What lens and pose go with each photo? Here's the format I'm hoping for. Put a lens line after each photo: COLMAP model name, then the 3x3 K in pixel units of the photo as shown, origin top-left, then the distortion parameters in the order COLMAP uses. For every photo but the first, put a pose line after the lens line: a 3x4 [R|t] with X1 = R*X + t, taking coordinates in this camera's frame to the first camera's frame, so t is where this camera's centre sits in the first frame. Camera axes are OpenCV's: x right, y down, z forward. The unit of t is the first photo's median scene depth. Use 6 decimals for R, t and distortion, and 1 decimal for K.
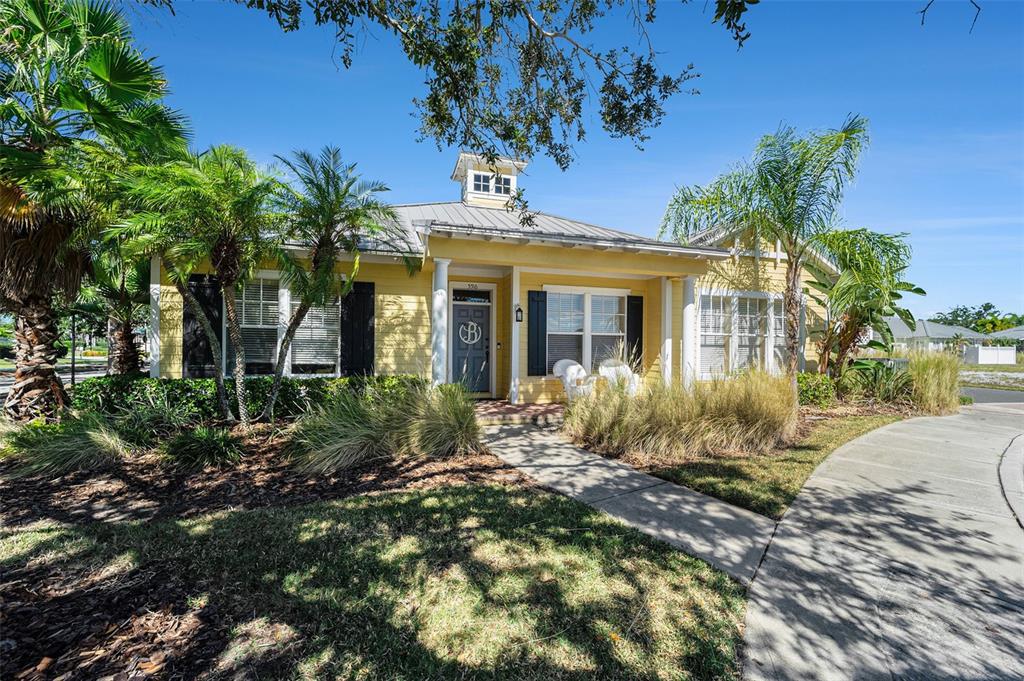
lens RADIAL K [[421.4, 0, 513.7], [0, 421.4, 345.5], [0, 0, 1]] dist [-0.024523, 0.000733]
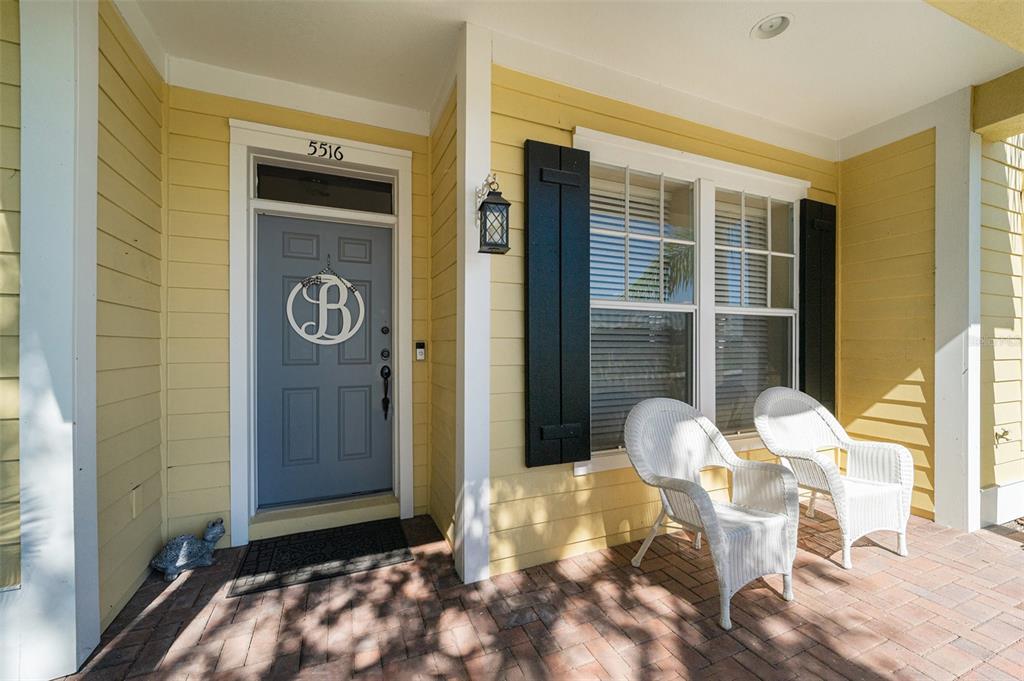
lens RADIAL K [[421.4, 0, 514.0], [0, 421.4, 346.8], [0, 0, 1]] dist [-0.024523, 0.000733]
pose [[0.991361, -0.011637, 0.130643, -0.007367], [0.010784, 0.999916, 0.007235, -0.003537], [-0.130716, -0.005764, 0.991403, 0.714234]]
